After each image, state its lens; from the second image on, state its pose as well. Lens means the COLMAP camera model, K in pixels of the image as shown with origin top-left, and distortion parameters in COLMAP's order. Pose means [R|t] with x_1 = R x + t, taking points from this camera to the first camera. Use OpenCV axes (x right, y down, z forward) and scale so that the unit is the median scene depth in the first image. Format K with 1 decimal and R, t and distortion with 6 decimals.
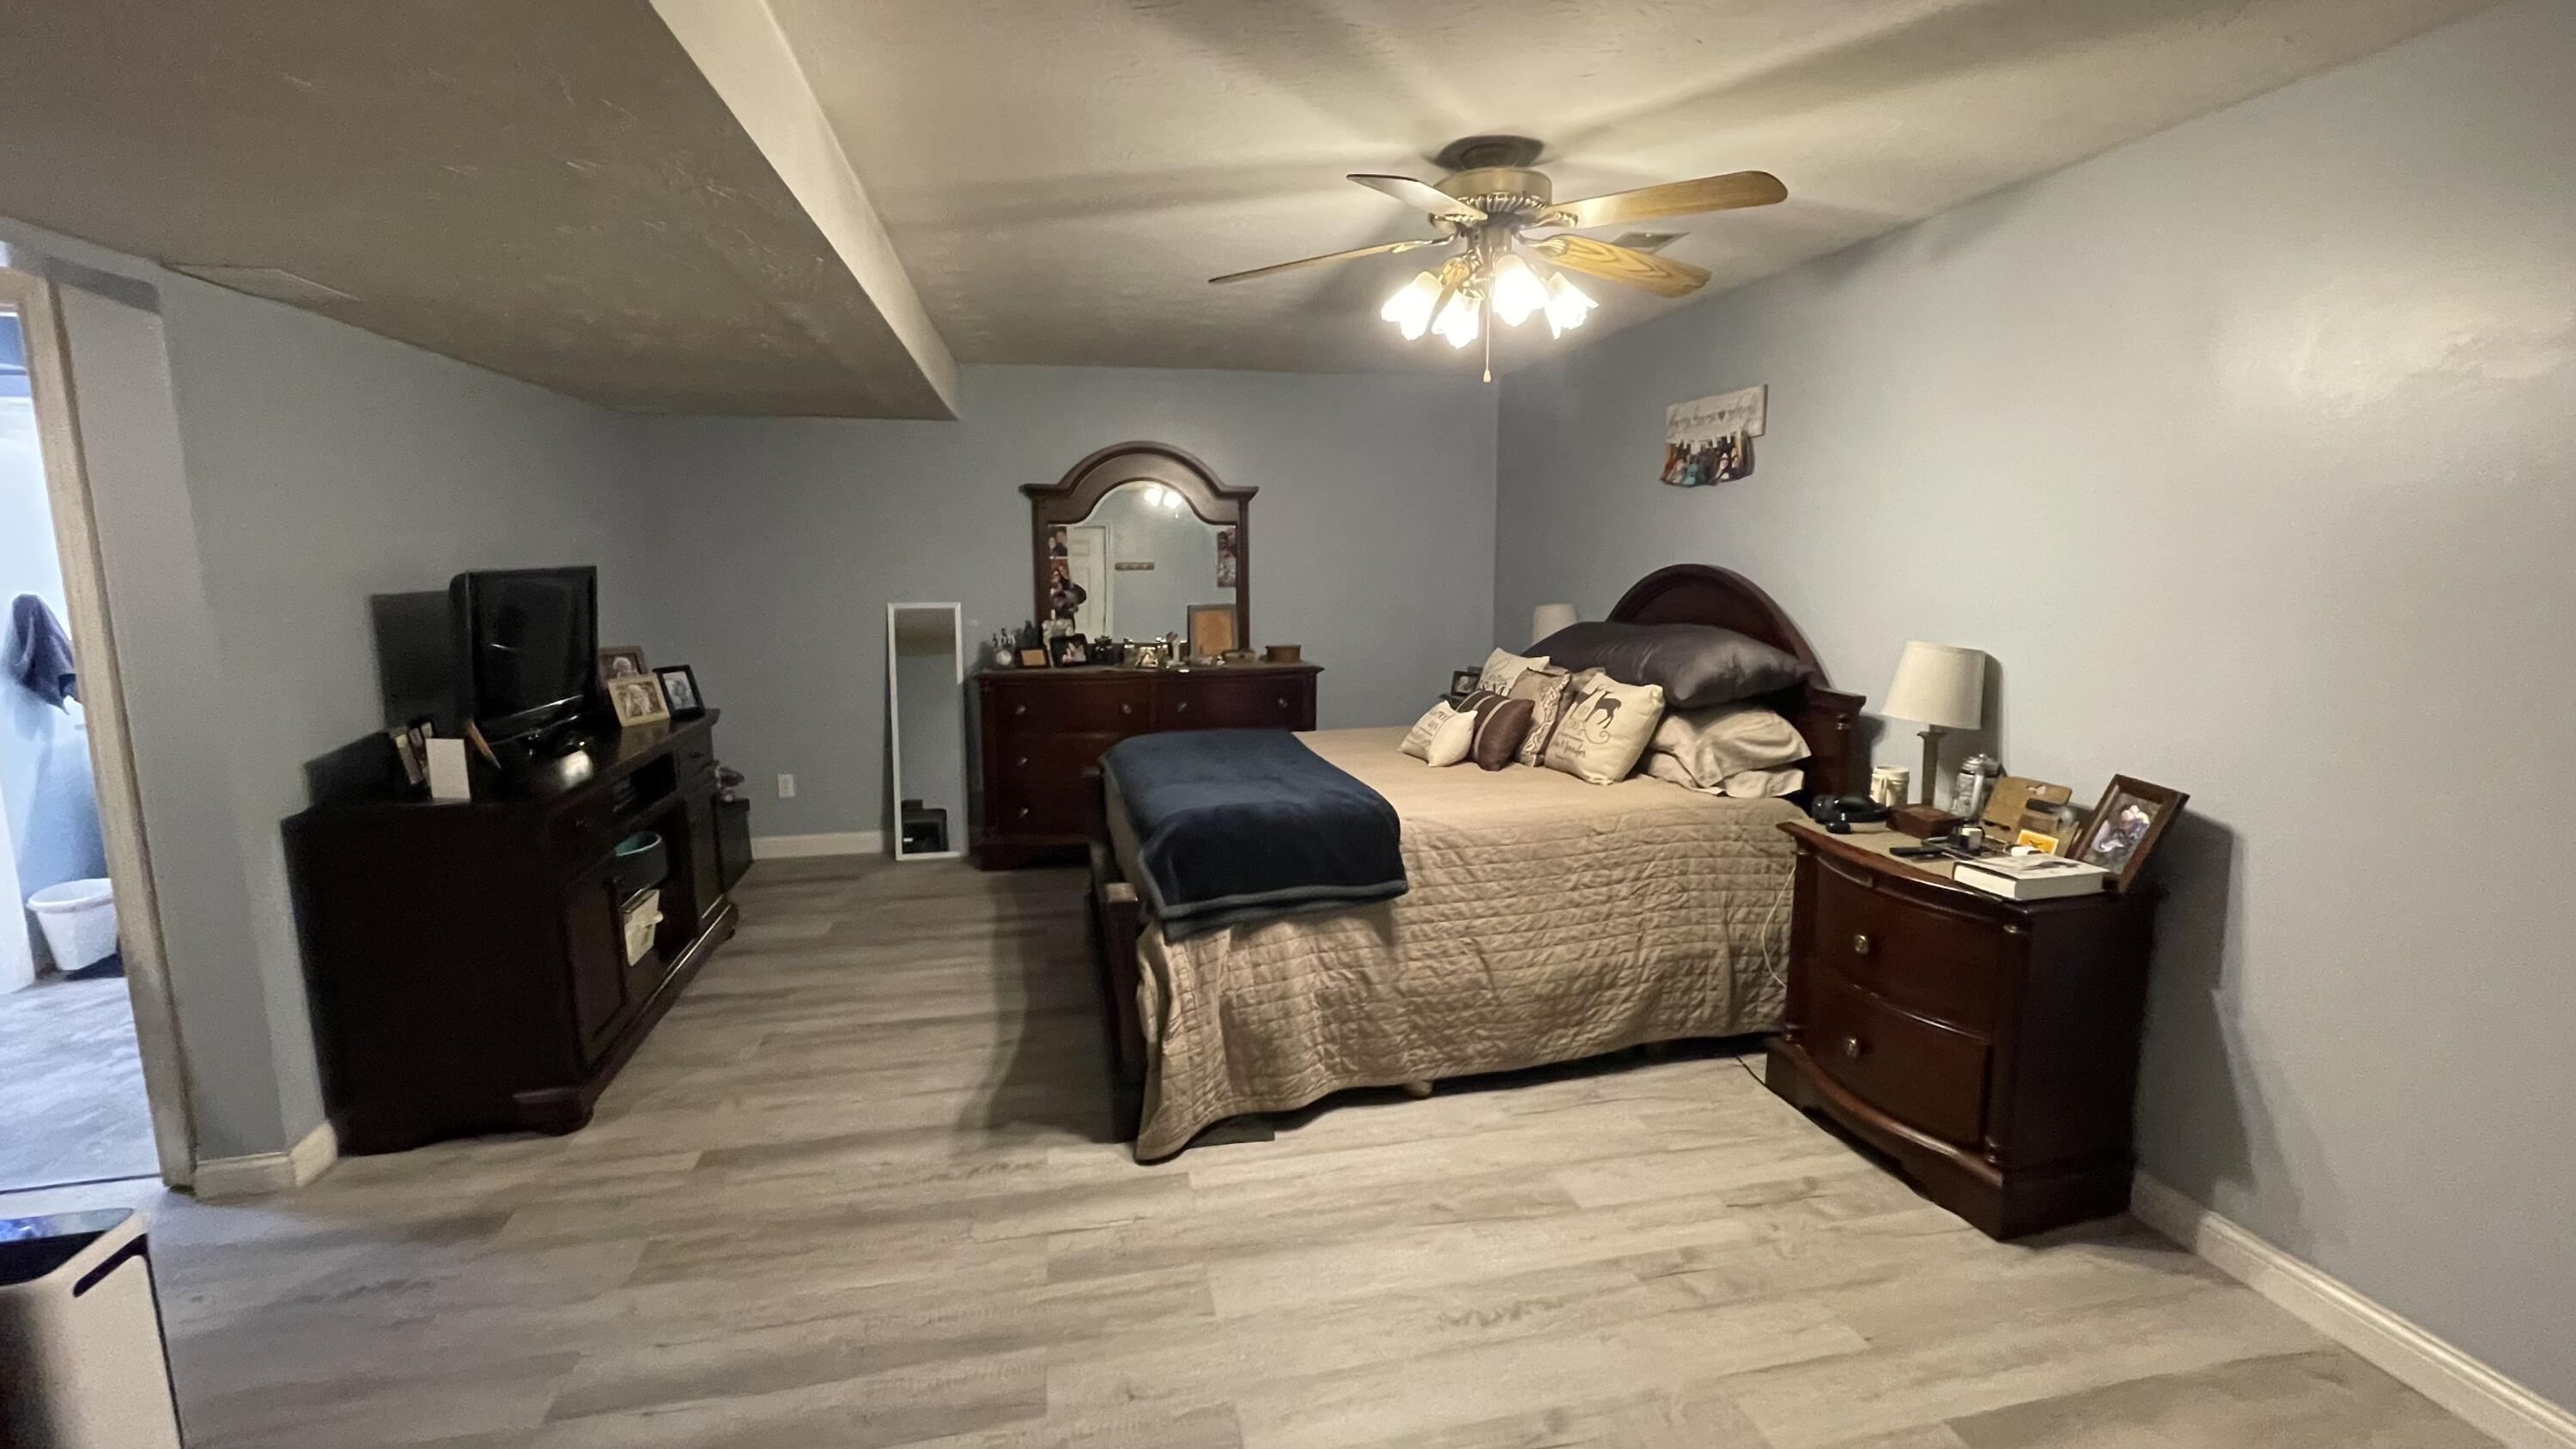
lens RADIAL K [[1090.1, 0, 1284.5], [0, 1090.1, 719.3], [0, 0, 1]] dist [-0.000475, -0.000625]
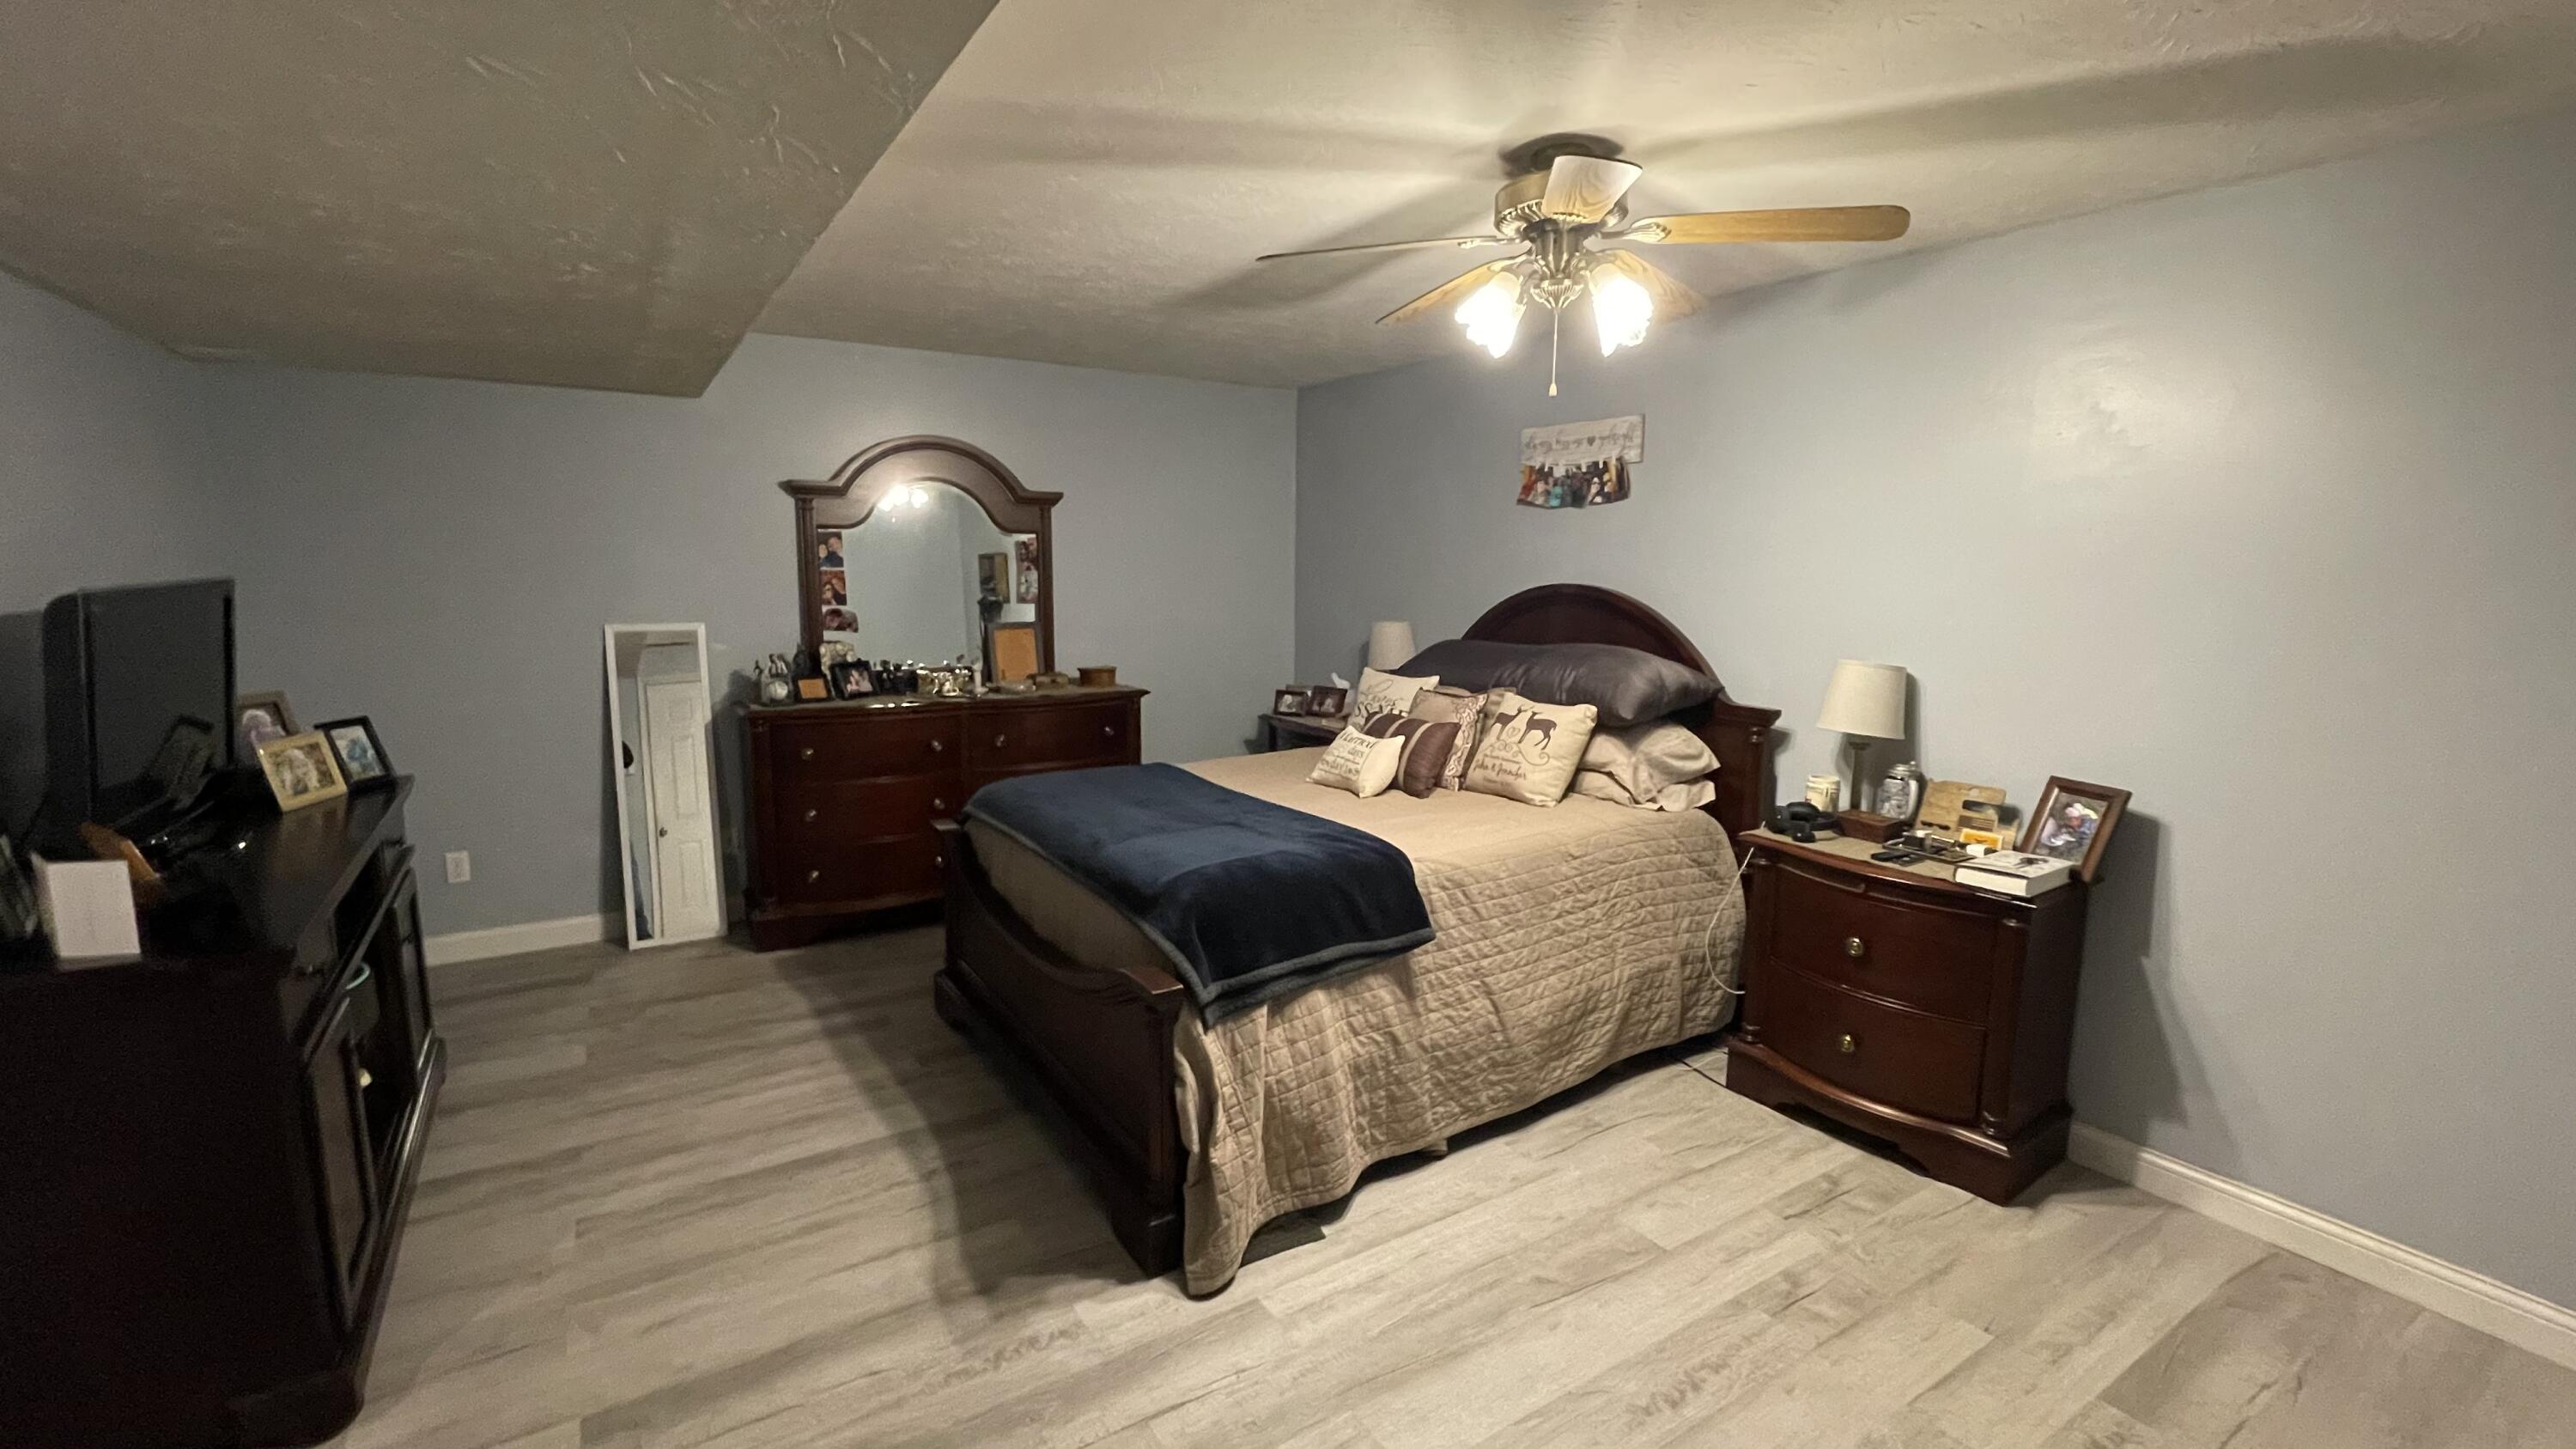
lens RADIAL K [[1090.1, 0, 1284.5], [0, 1090.1, 719.3], [0, 0, 1]] dist [-0.000475, -0.000625]
pose [[0.938960, -0.037186, 0.342010, -0.303623], [0.039499, 0.999220, 0.000201, -0.032760], [-0.341750, 0.013320, 0.939696, 0.163102]]
